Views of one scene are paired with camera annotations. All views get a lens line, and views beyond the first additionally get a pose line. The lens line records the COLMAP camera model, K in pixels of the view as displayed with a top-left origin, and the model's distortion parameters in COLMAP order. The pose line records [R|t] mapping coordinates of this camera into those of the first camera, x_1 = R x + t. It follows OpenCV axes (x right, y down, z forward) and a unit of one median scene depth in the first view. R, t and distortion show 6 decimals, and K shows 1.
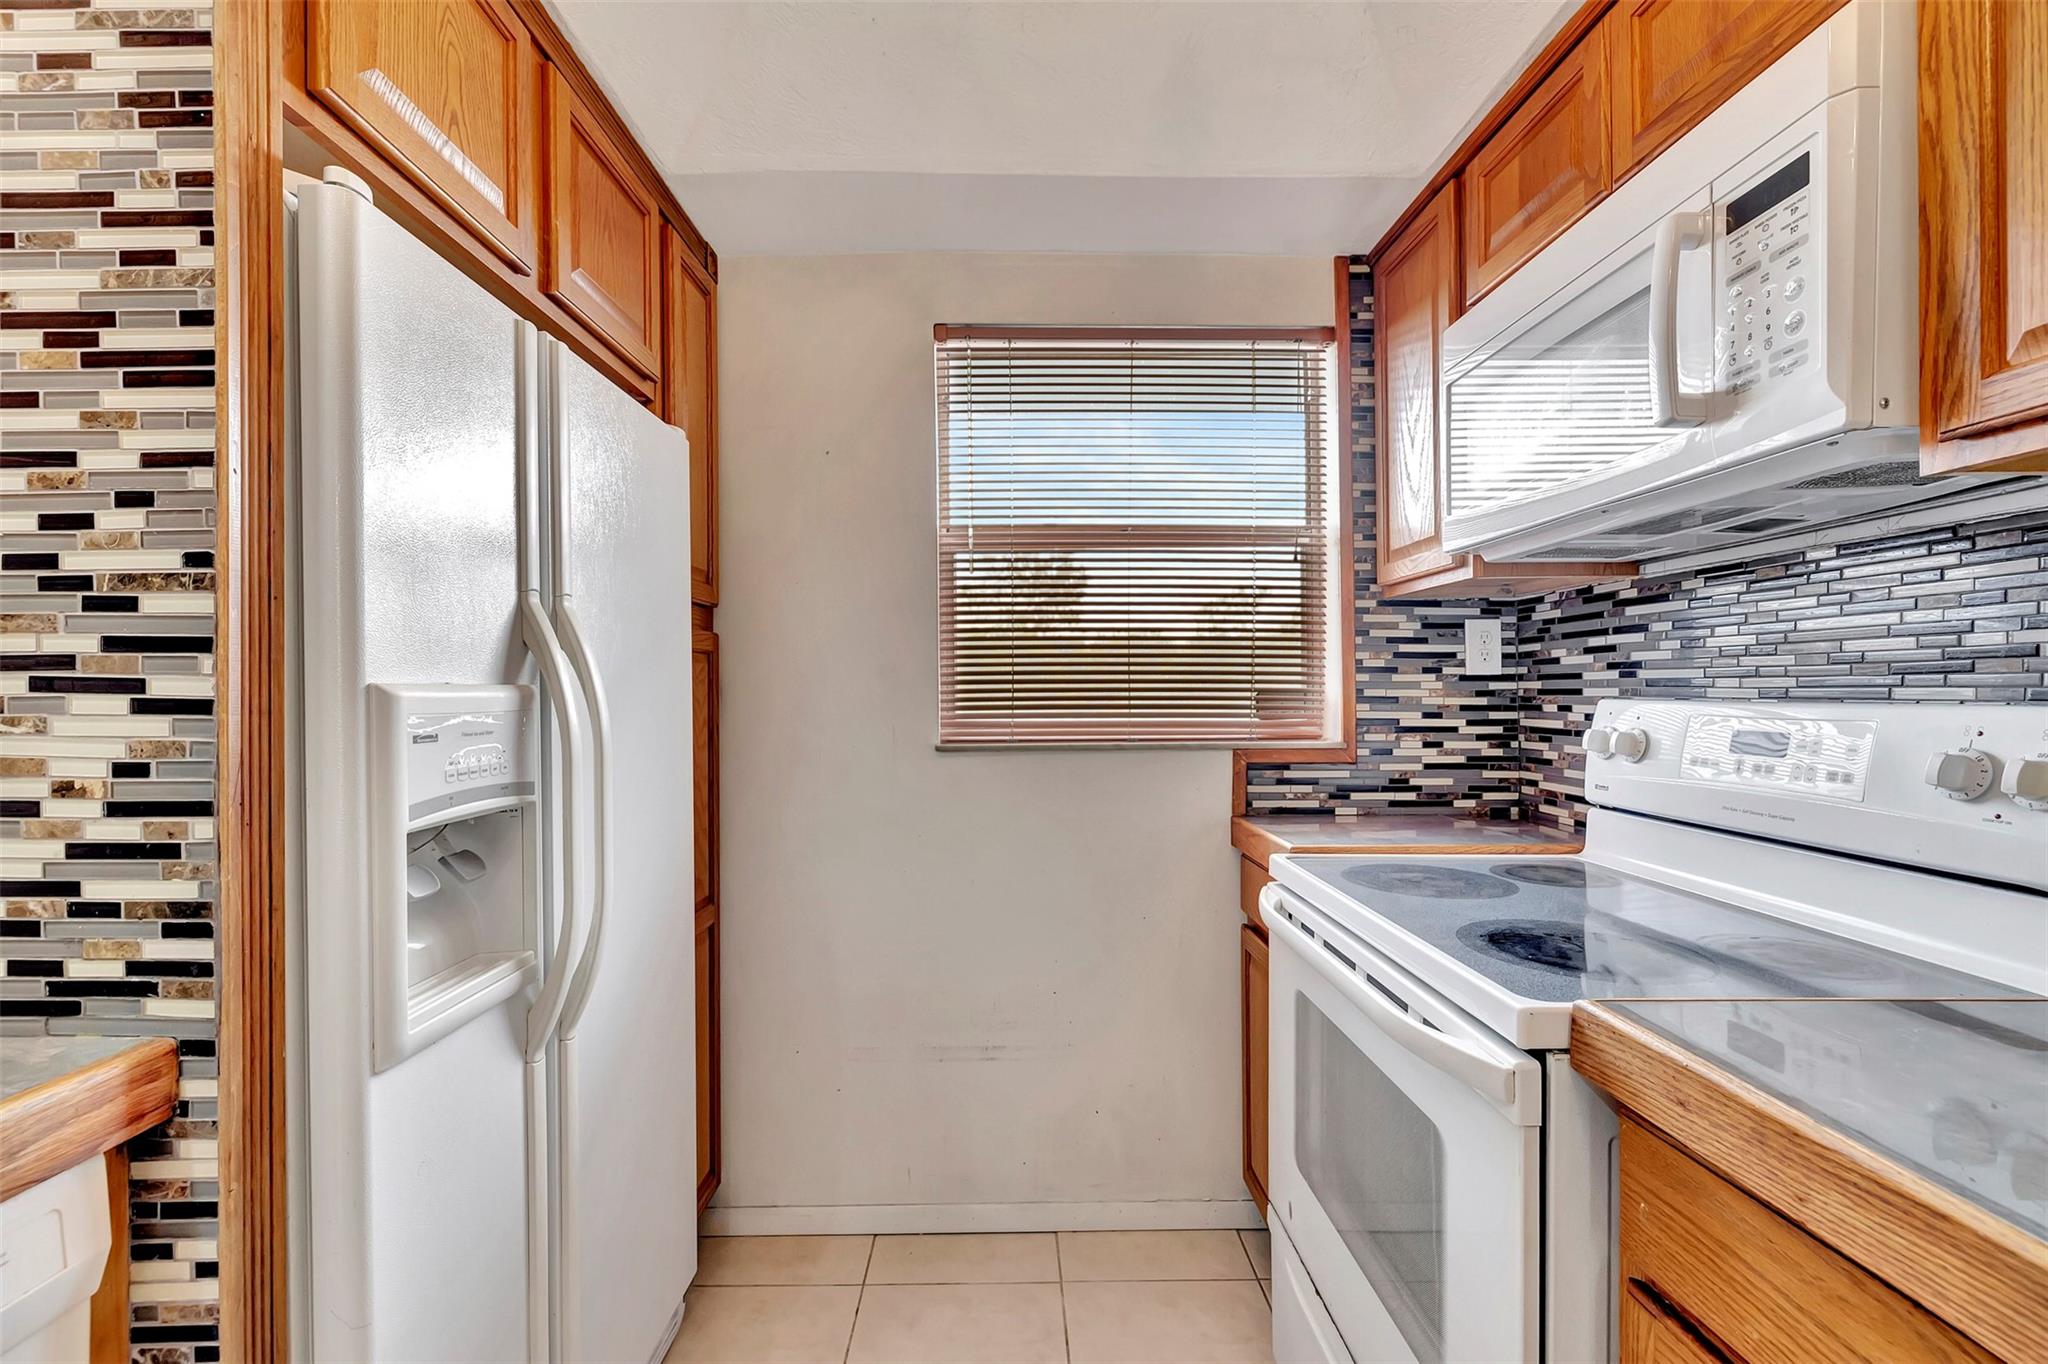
lens RADIAL K [[876.9, 0, 1013.3], [0, 876.9, 694.0], [0, 0, 1]] dist [0.003480, -0.002261]
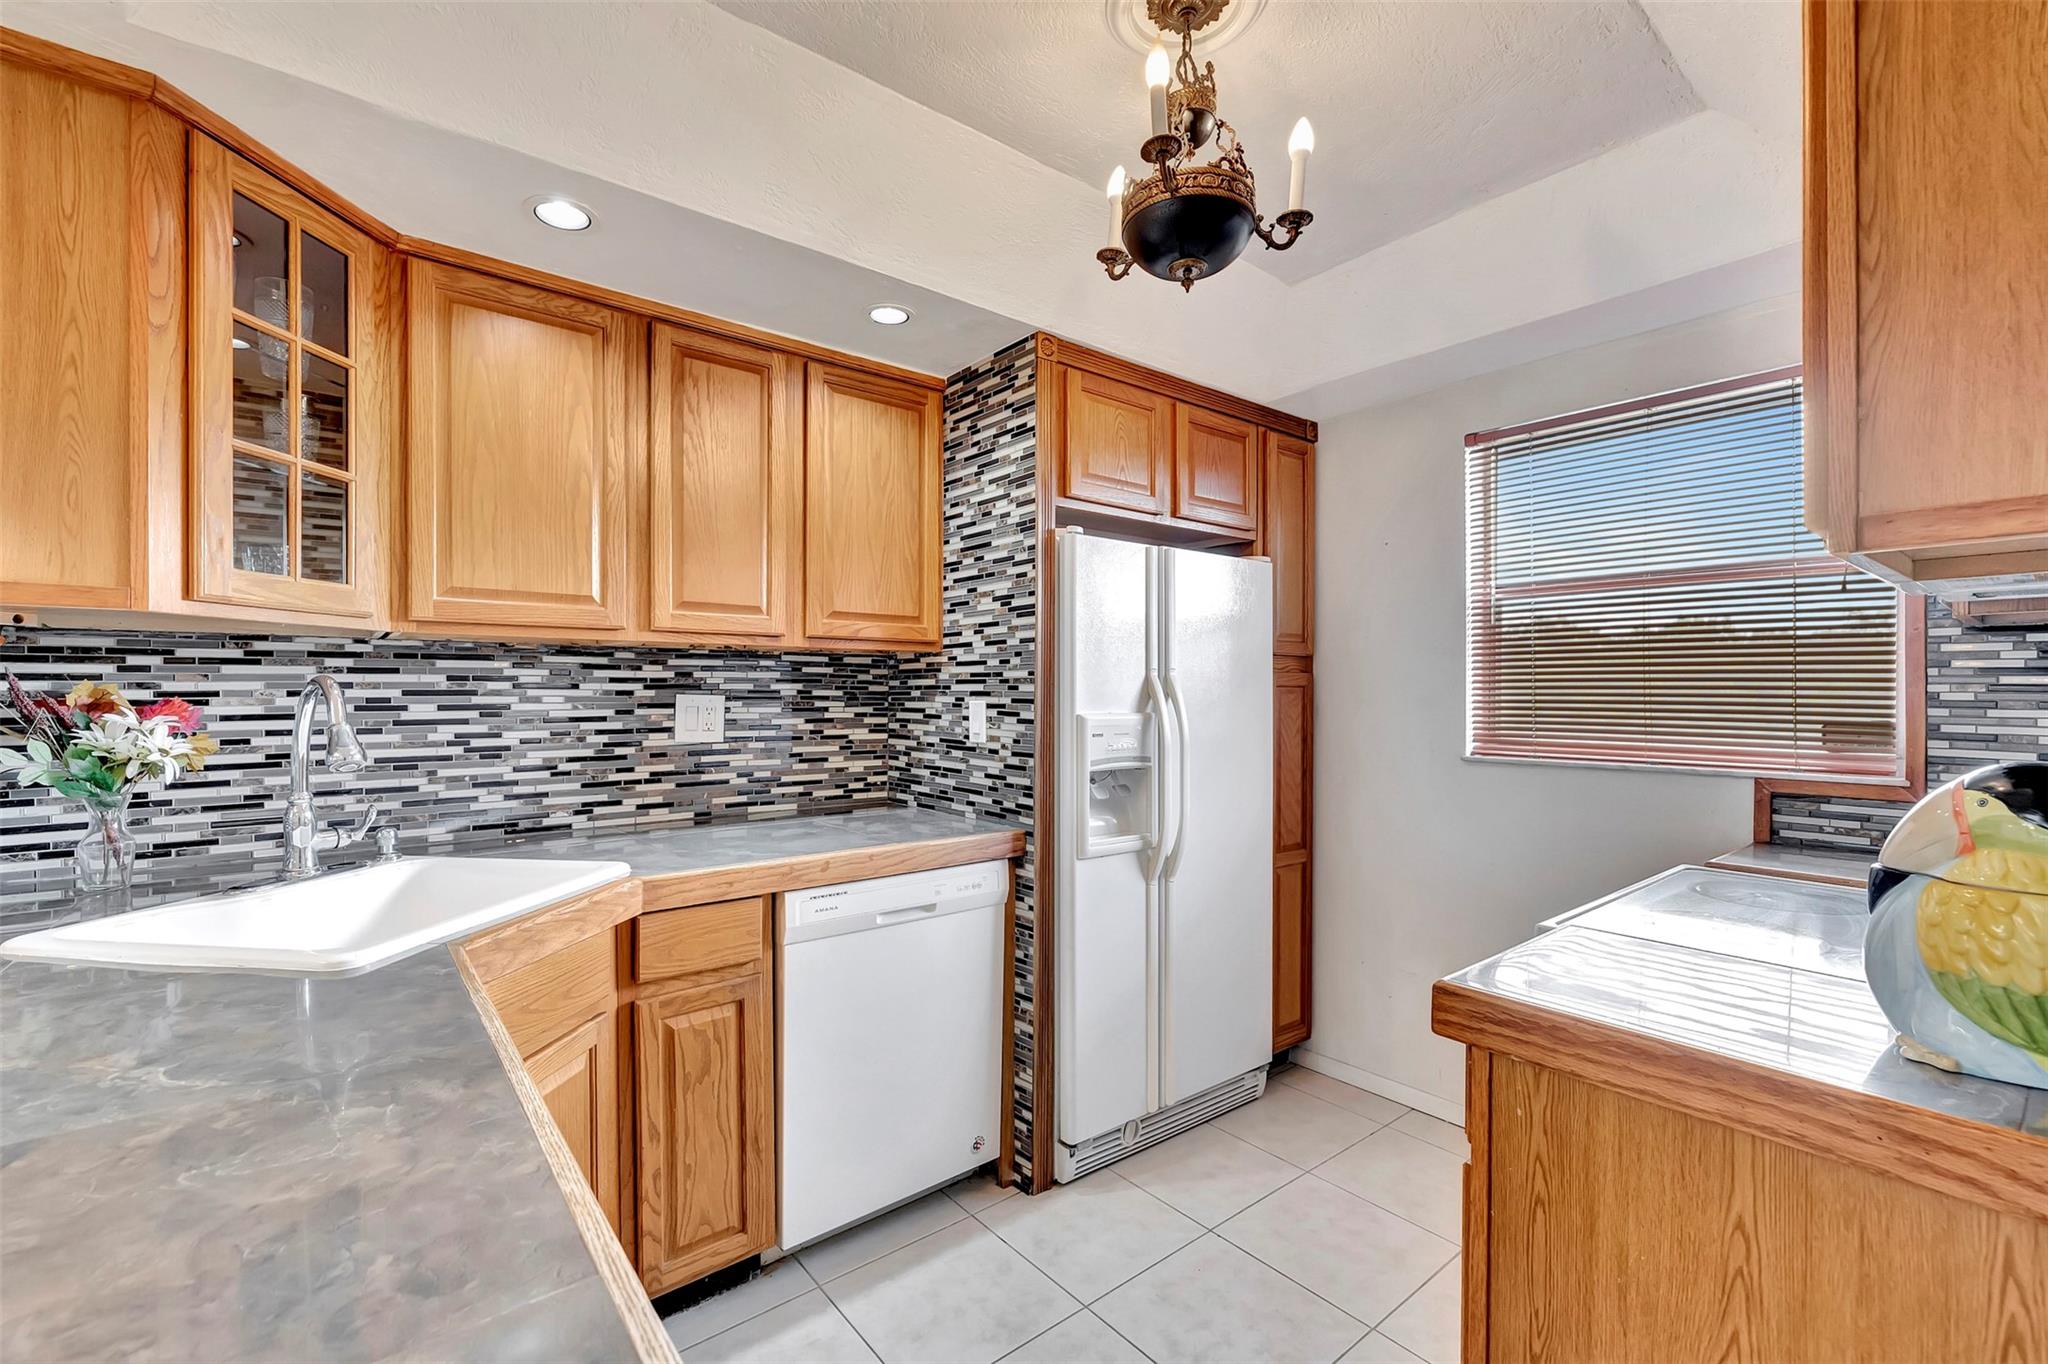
lens RADIAL K [[876.9, 0, 1014.0], [0, 876.9, 695.3], [0, 0, 1]] dist [0.003480, -0.002261]
pose [[0.617439, 0.008476, -0.786573, 1.413868], [-0.007462, 0.999960, 0.004918, -0.091414], [0.786584, 0.002833, 0.617477, -0.913596]]
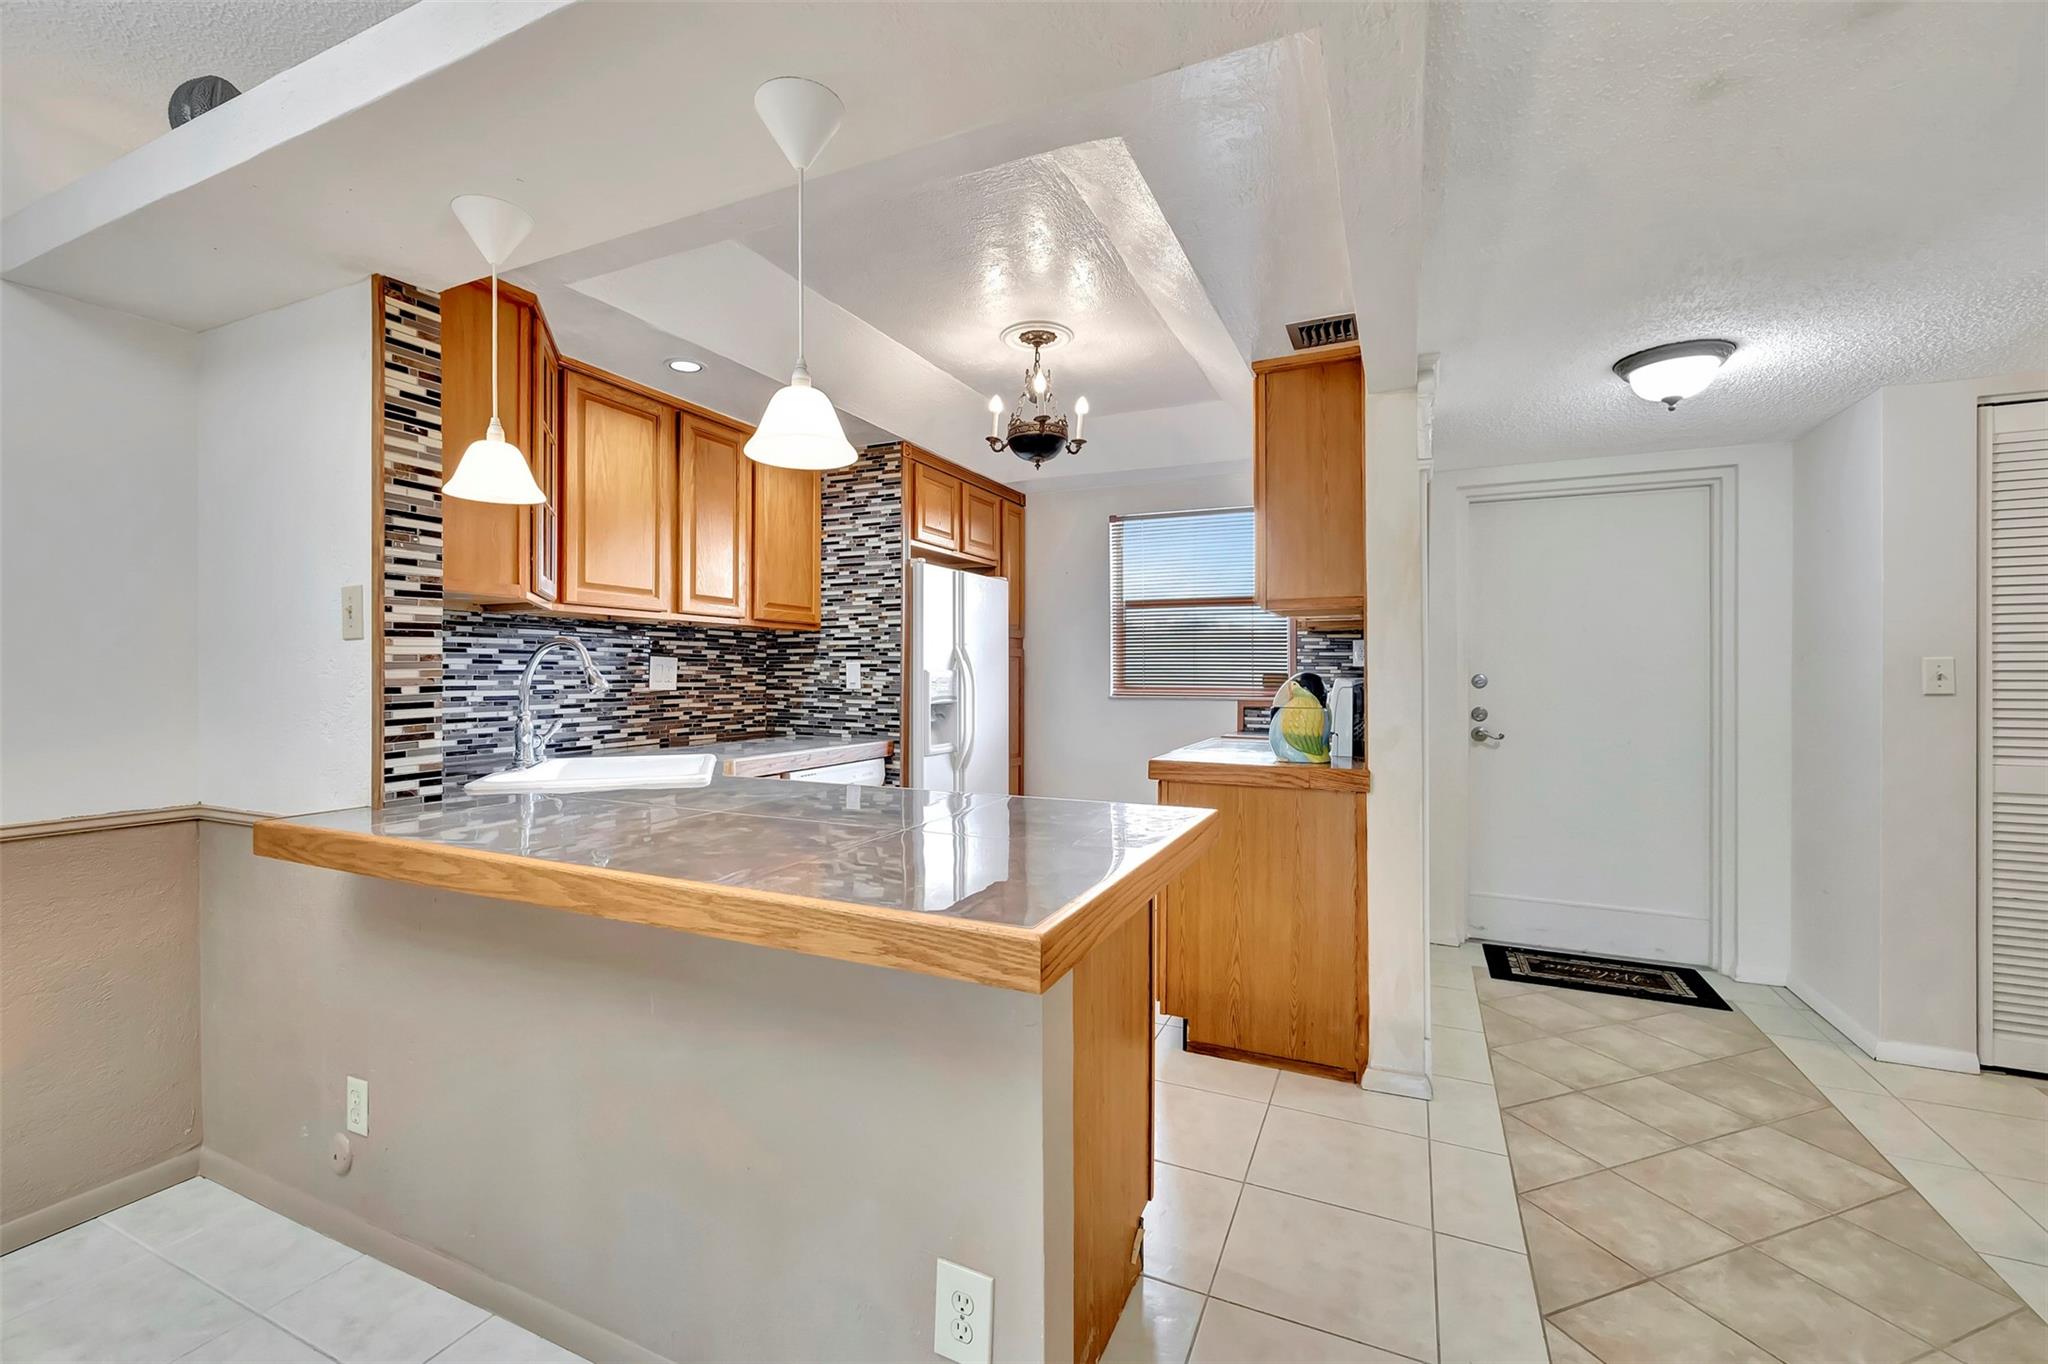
lens RADIAL K [[876.9, 0, 1030.0], [0, 876.9, 673.5], [0, 0, 1]] dist [0.003480, -0.002261]
pose [[0.910451, 0.006326, -0.413570, 1.835783], [-0.008253, 0.999962, -0.002874, 0.016830], [0.413536, 0.006030, 0.910468, -3.253080]]
